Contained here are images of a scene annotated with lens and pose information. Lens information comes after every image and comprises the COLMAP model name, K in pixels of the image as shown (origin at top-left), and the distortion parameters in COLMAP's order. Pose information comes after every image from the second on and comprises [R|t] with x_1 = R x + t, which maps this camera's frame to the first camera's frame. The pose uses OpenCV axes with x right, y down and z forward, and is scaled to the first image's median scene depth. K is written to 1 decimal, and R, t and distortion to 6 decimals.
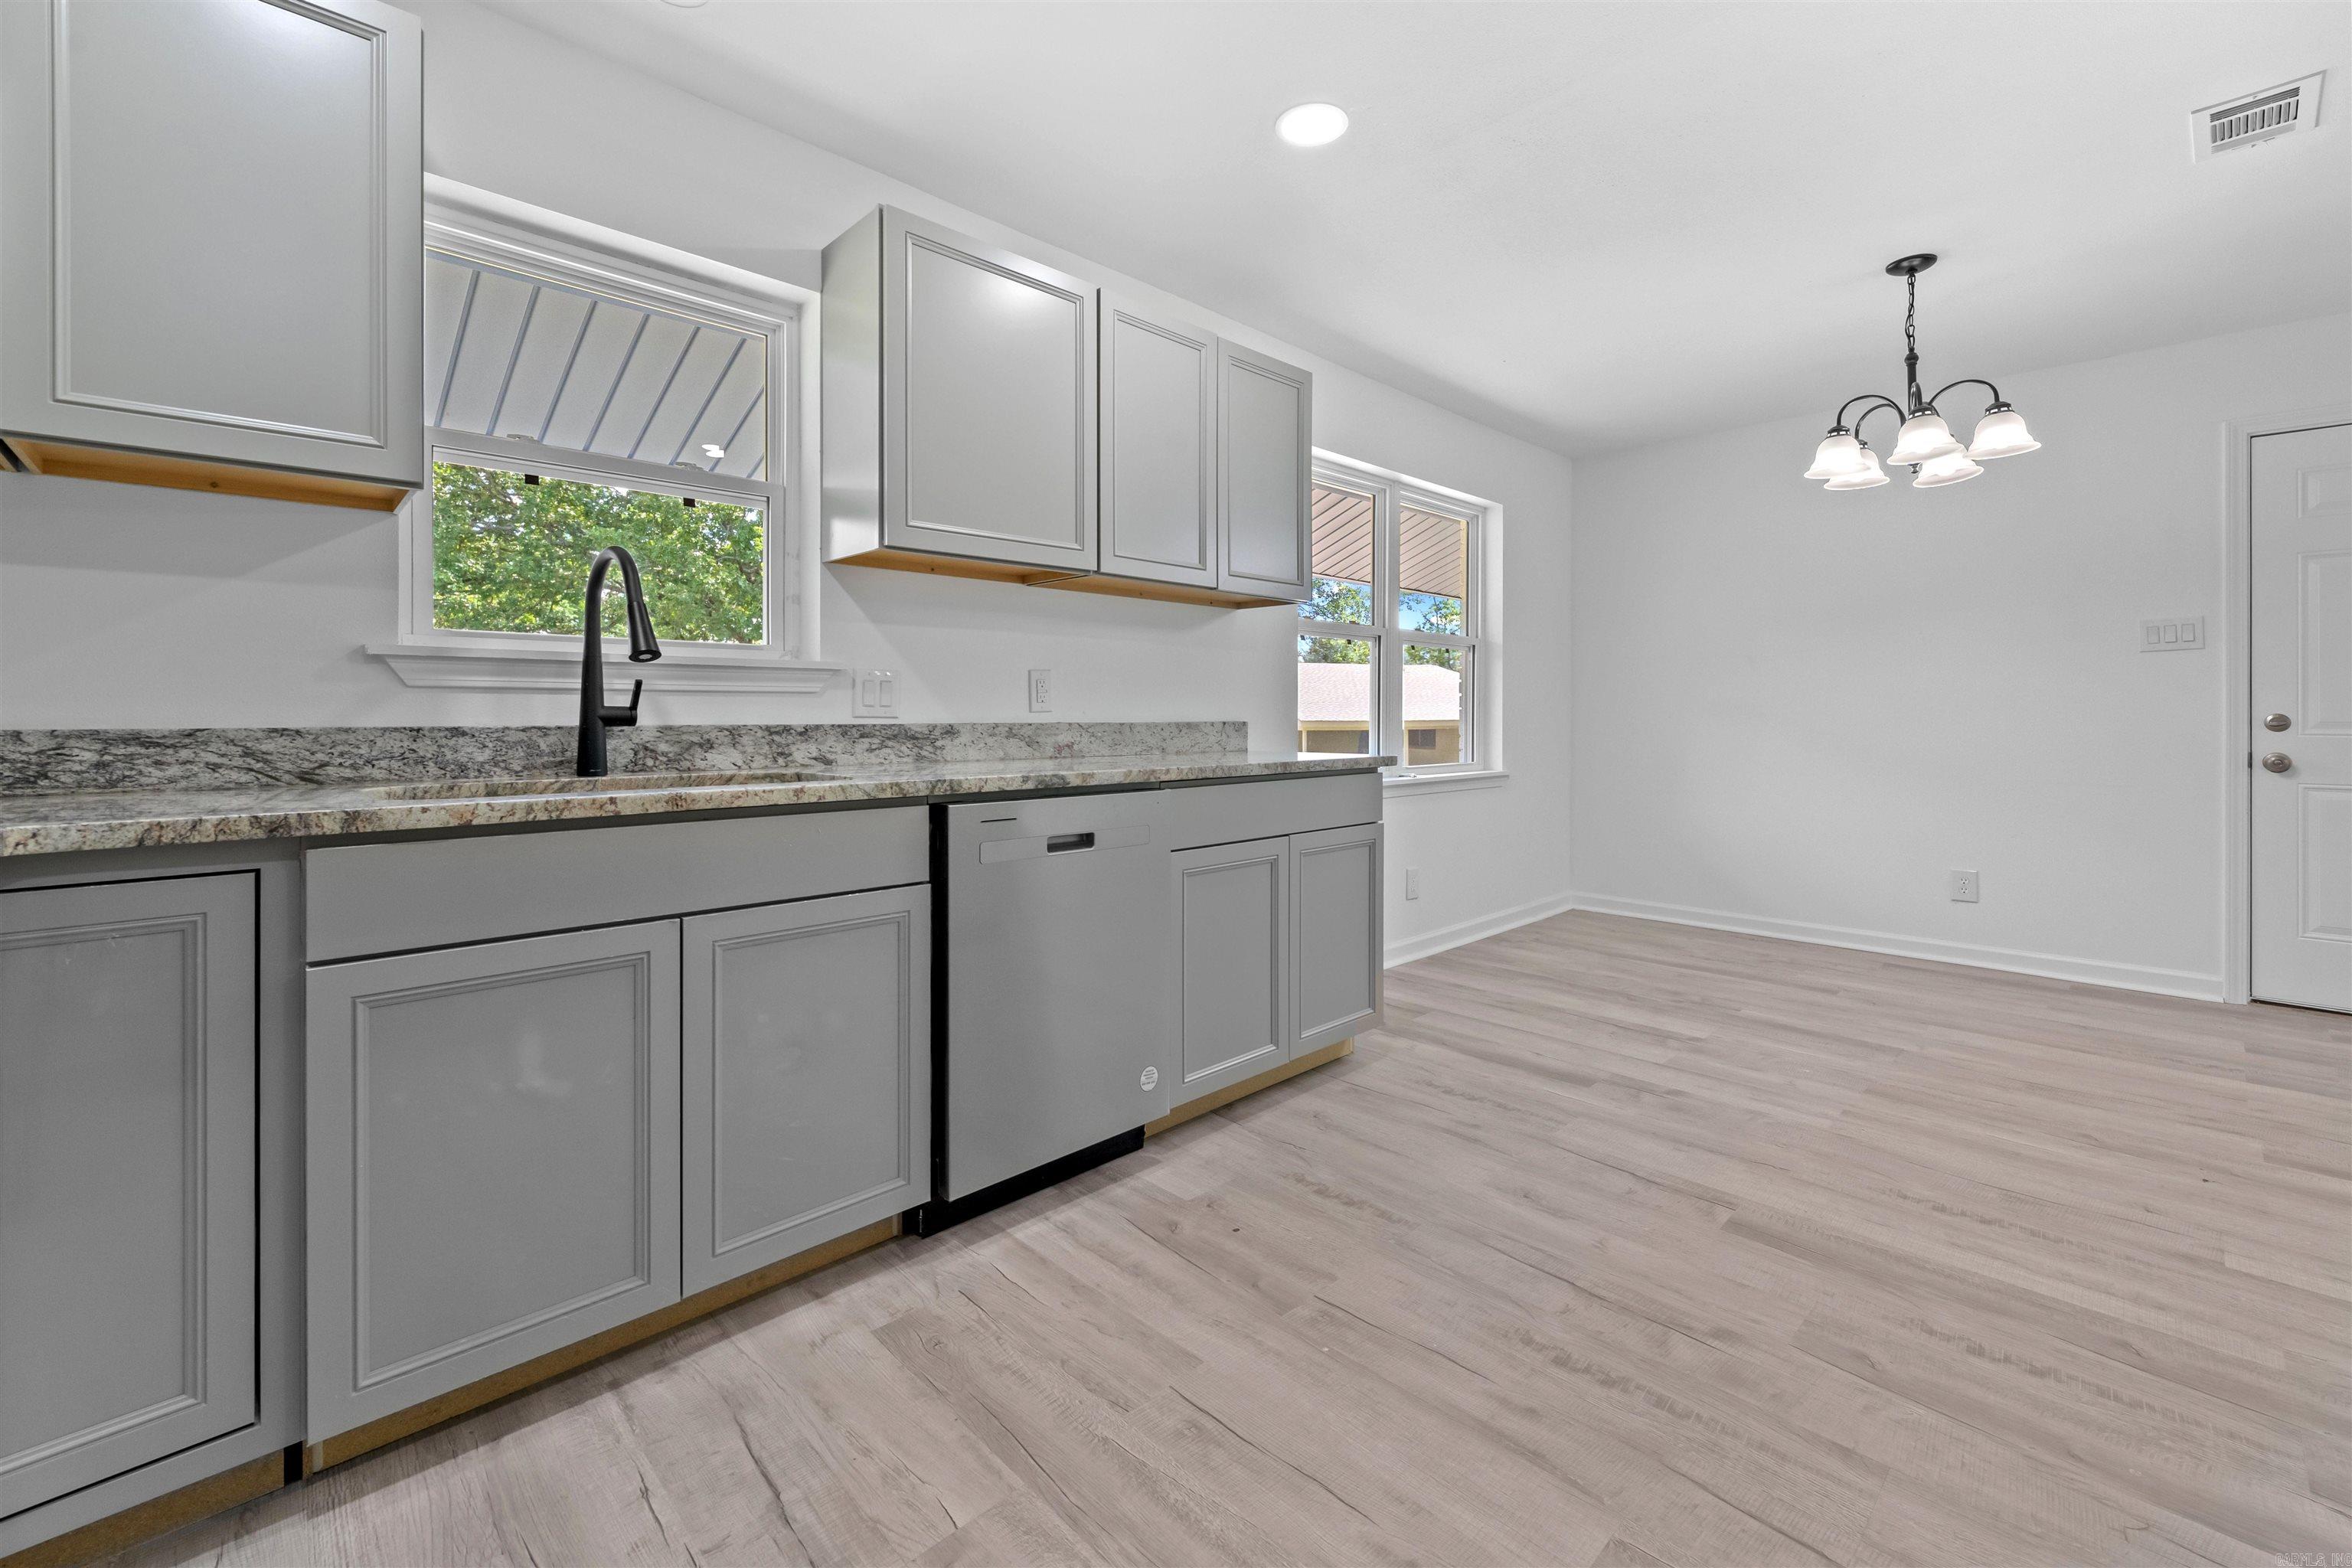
lens RADIAL K [[970.6, 0, 1173.3], [0, 970.6, 728.5], [0, 0, 1]] dist [0.009931, -0.004765]
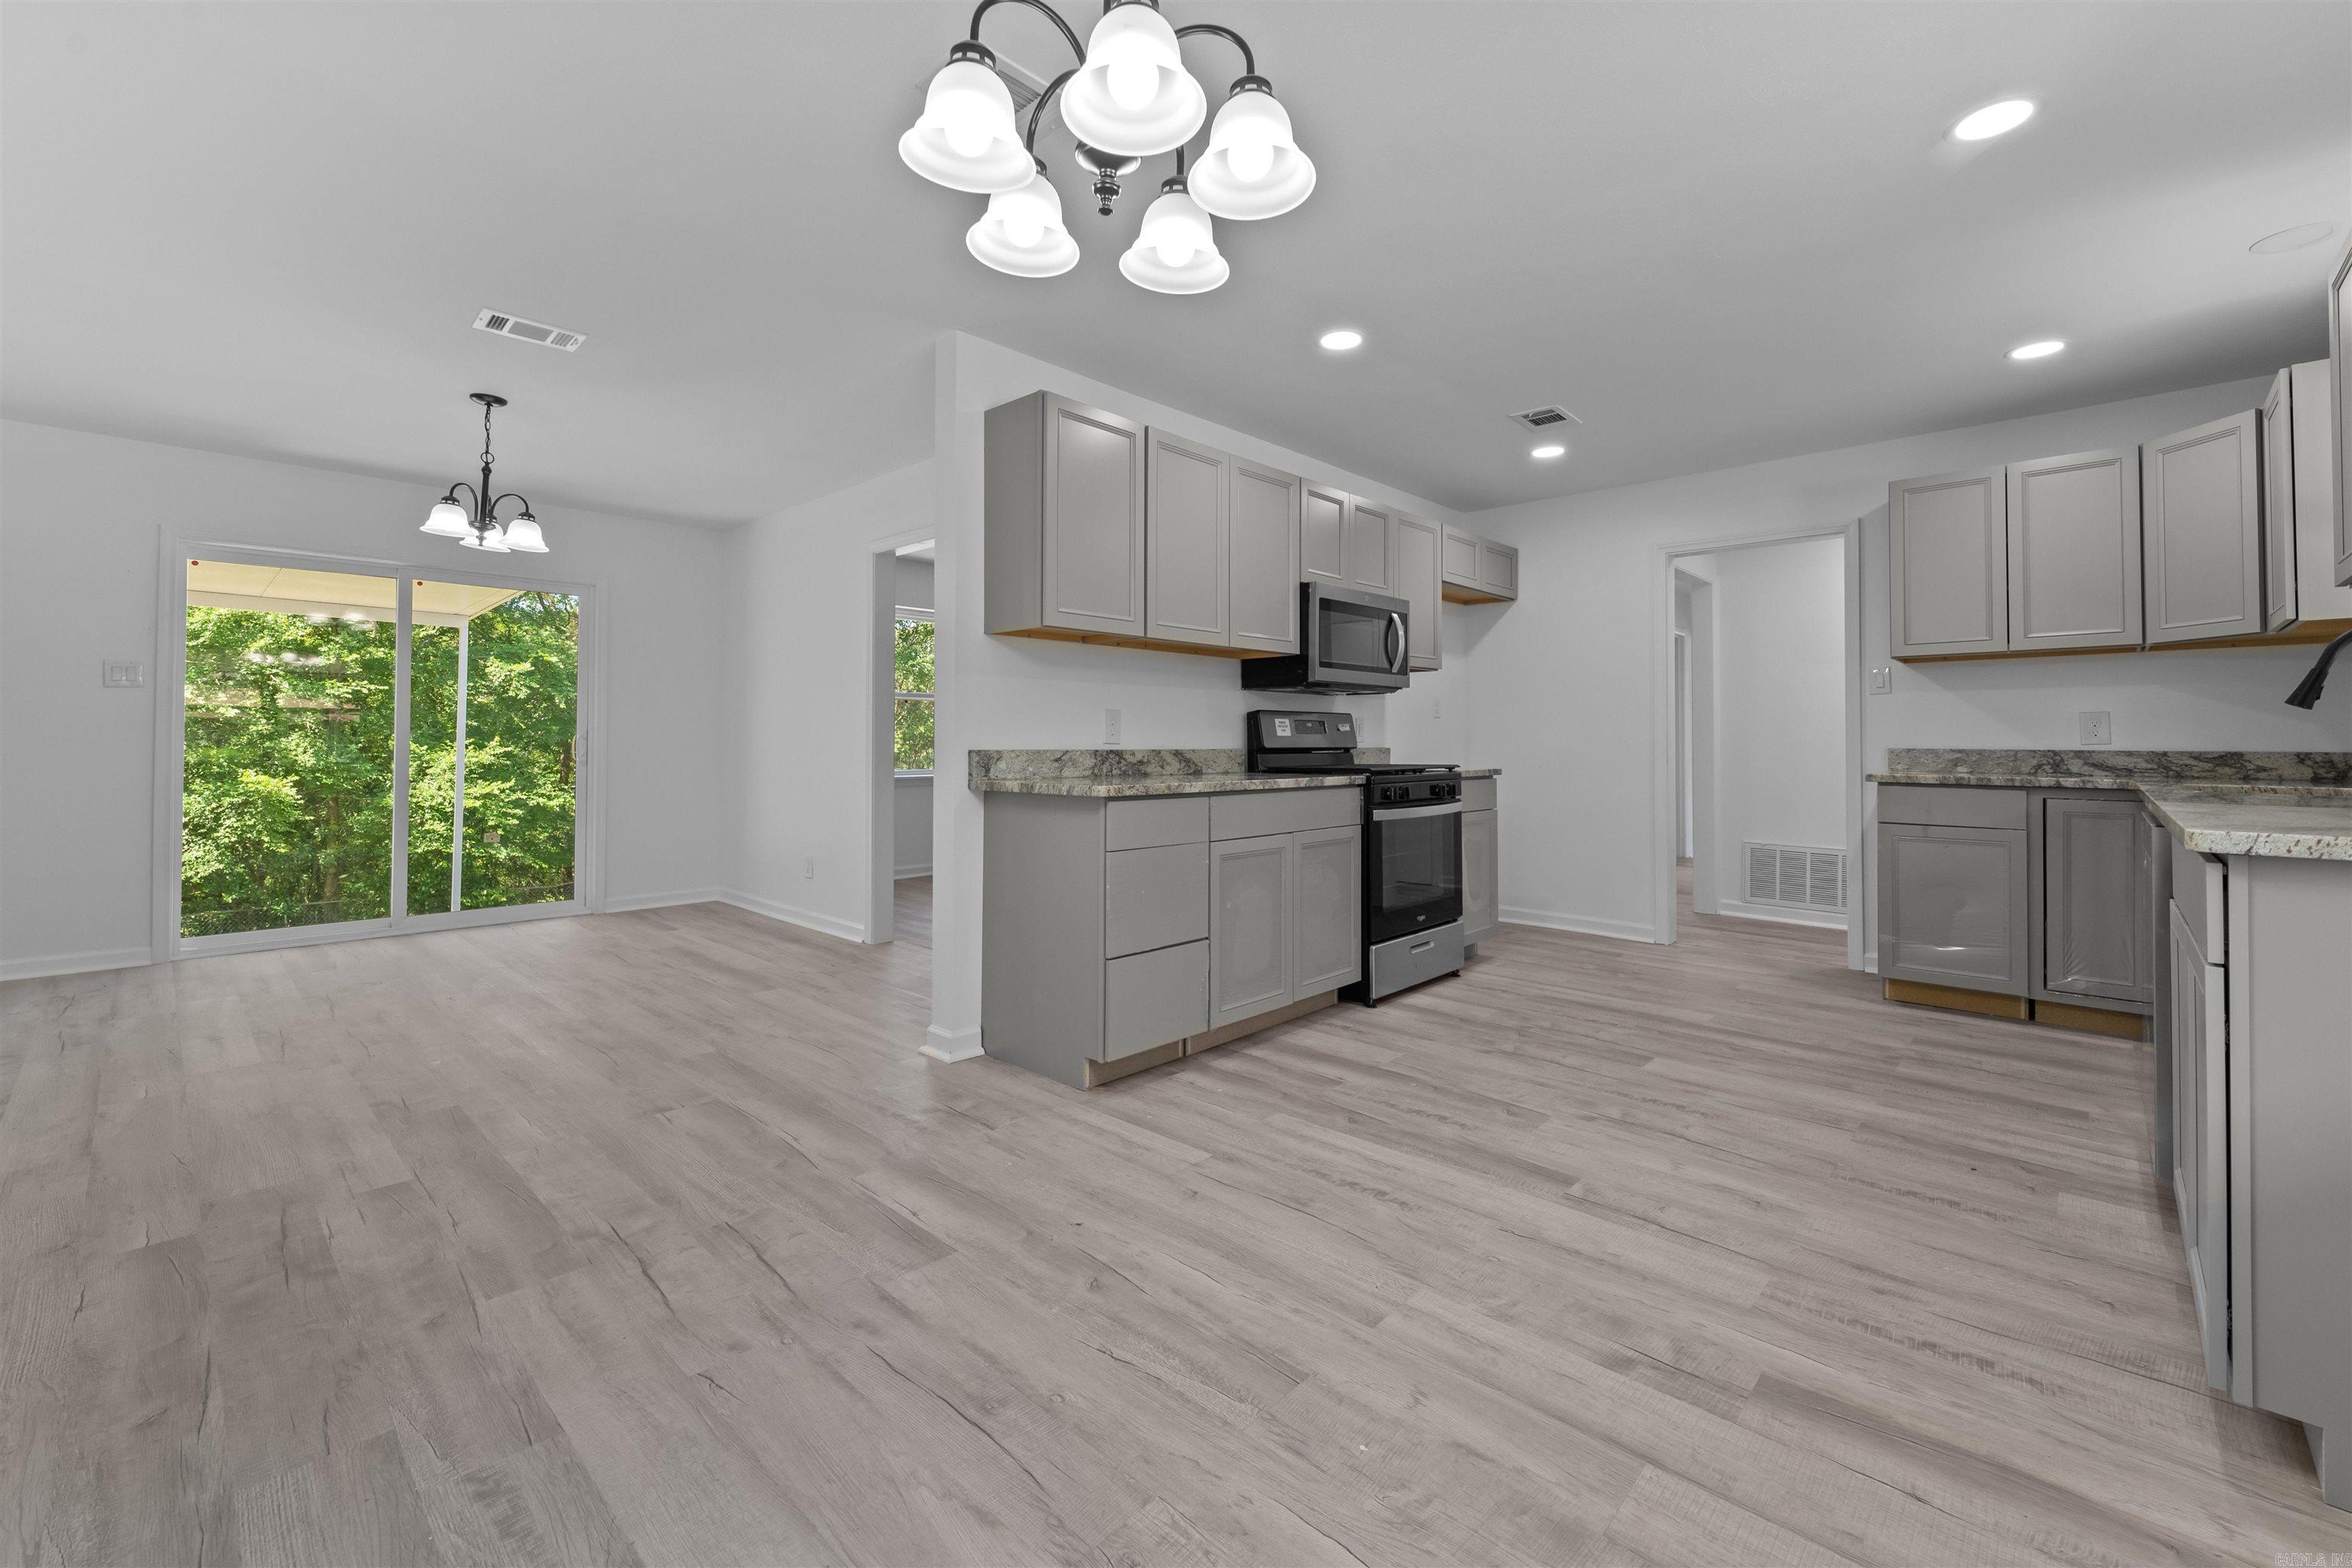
lens RADIAL K [[970.6, 0, 1173.3], [0, 970.6, 728.5], [0, 0, 1]] dist [0.009931, -0.004765]
pose [[-0.998827, -0.003160, -0.048313, 1.057899], [-0.003190, 0.999995, 0.000527, -0.026501], [0.048311, 0.000681, -0.998832, 2.046873]]
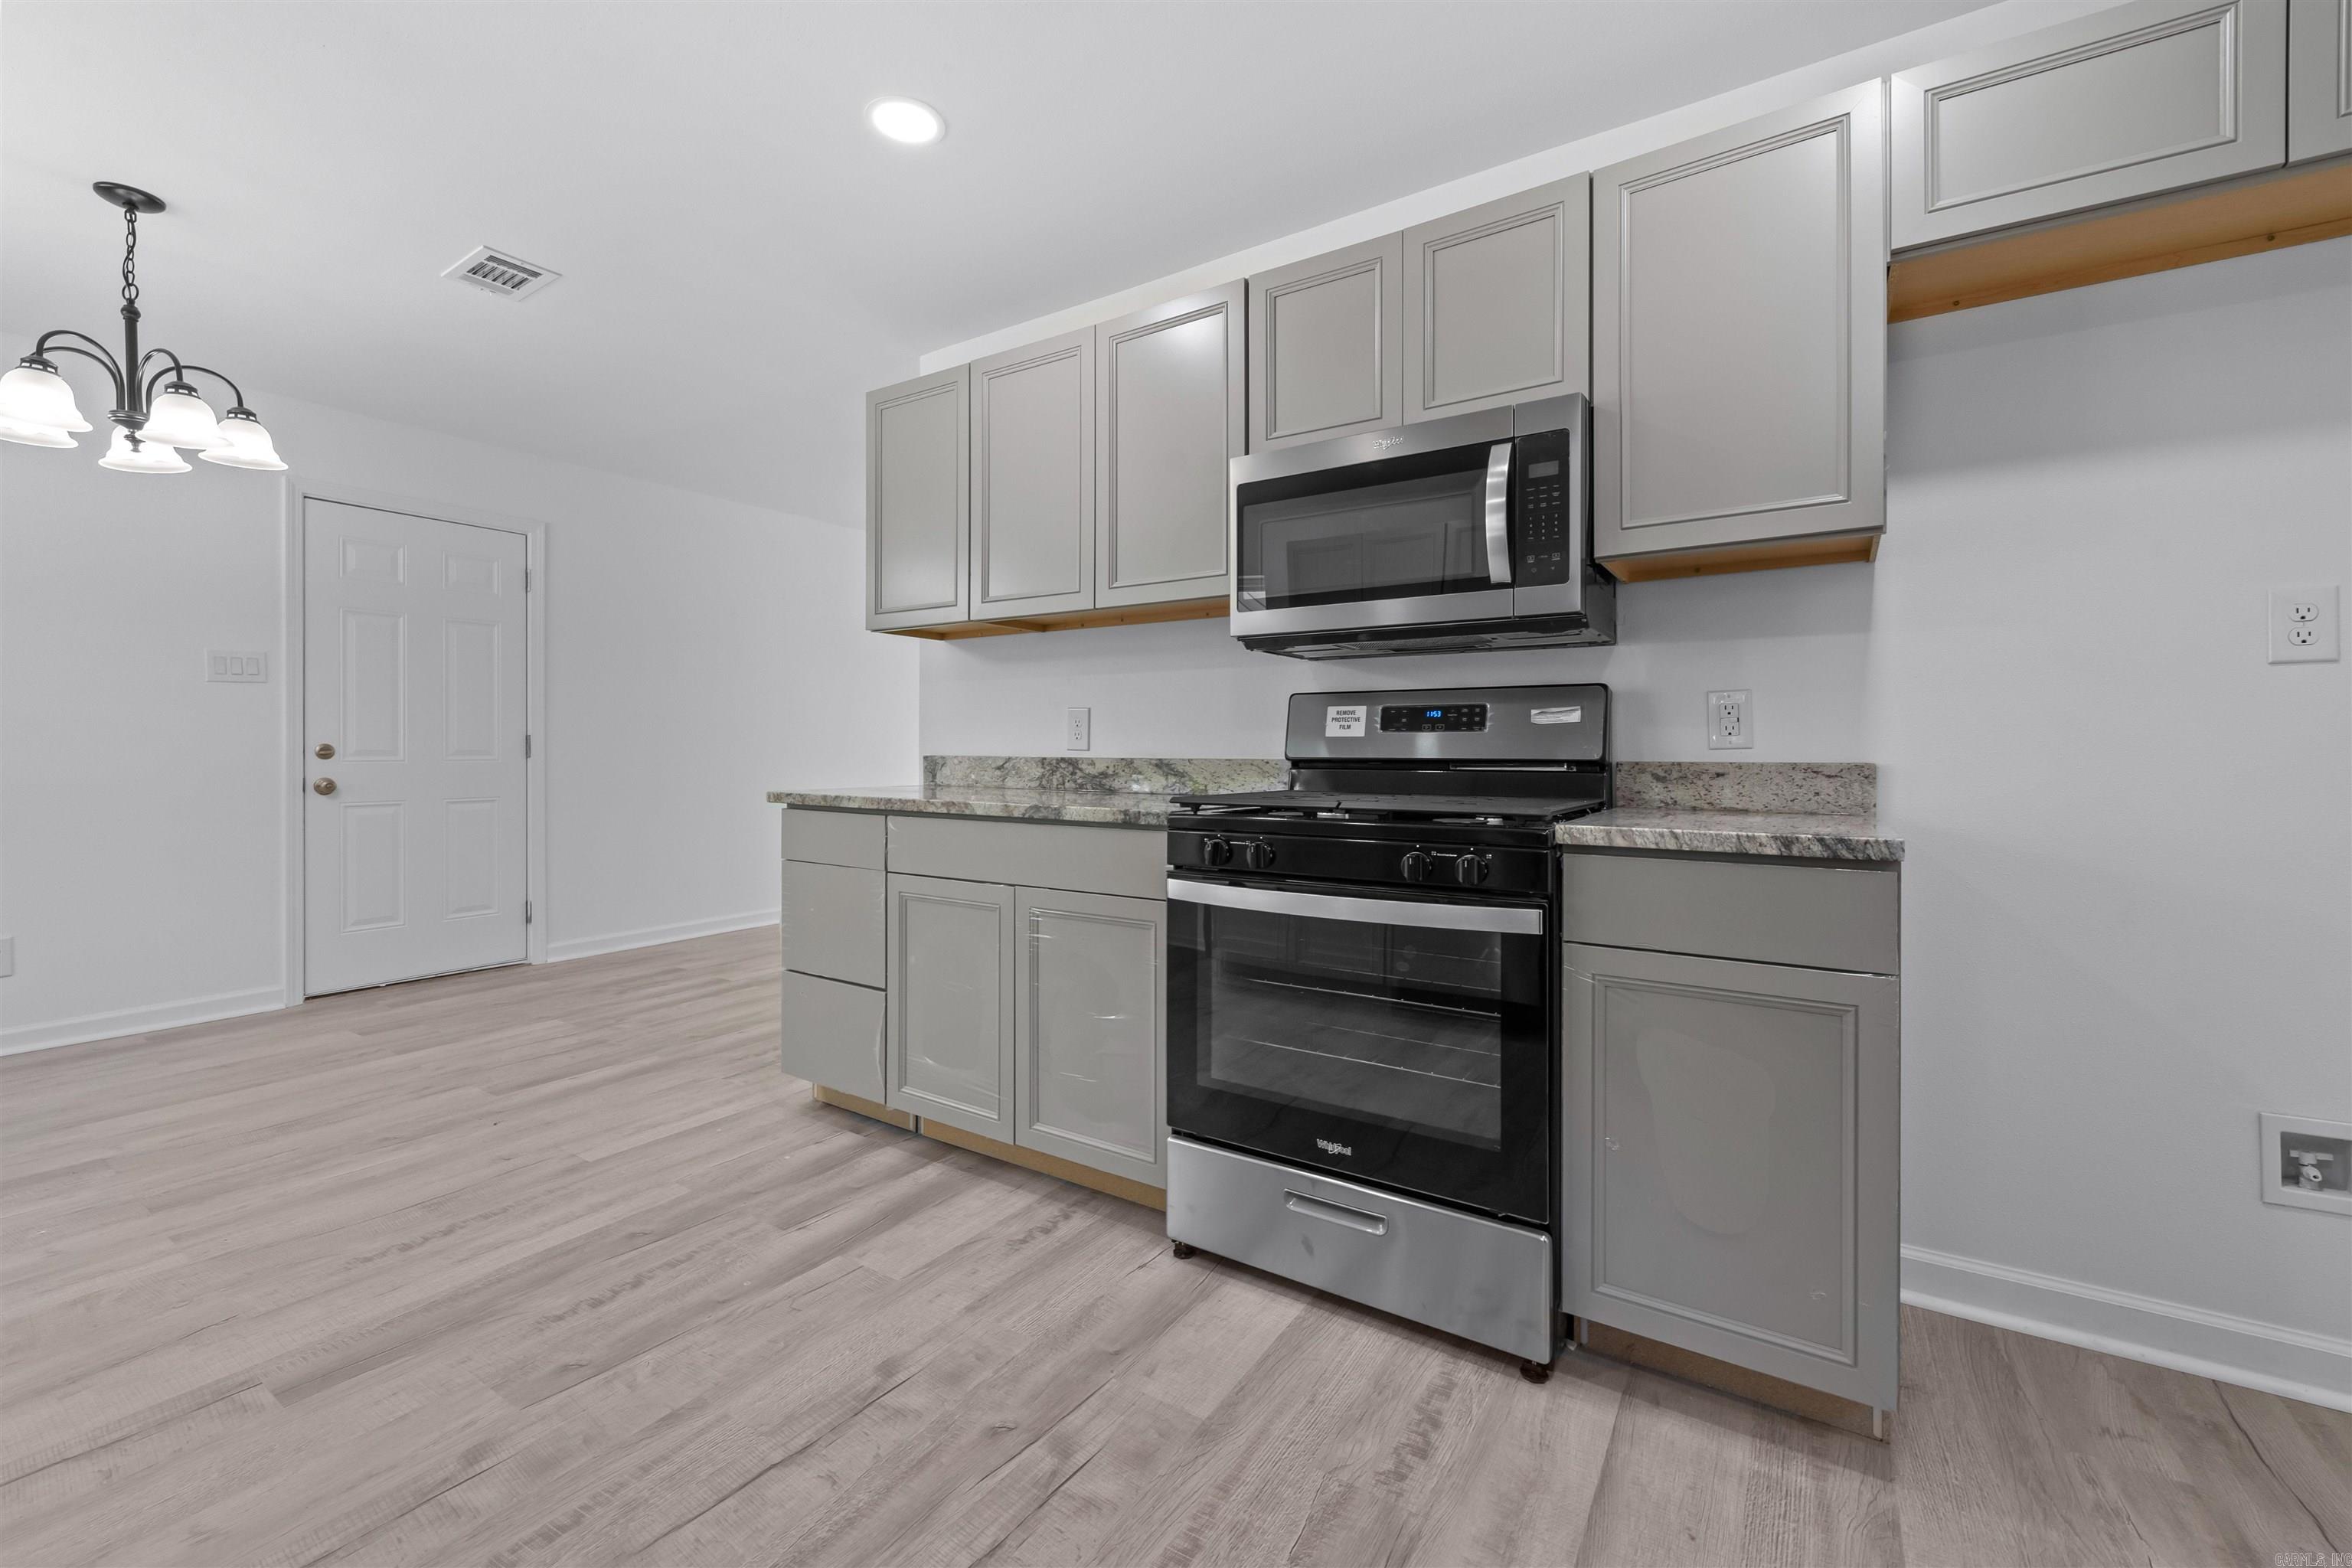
lens RADIAL K [[959.4, 0, 1171.8], [0, 959.4, 753.0], [0, 0, 1]] dist [0.008339, -0.005071]
pose [[-0.222944, -0.006695, 0.974808, -0.321533], [0.011759, 0.999885, 0.009557, -0.005067], [-0.974760, 0.013593, -0.222839, 0.453002]]
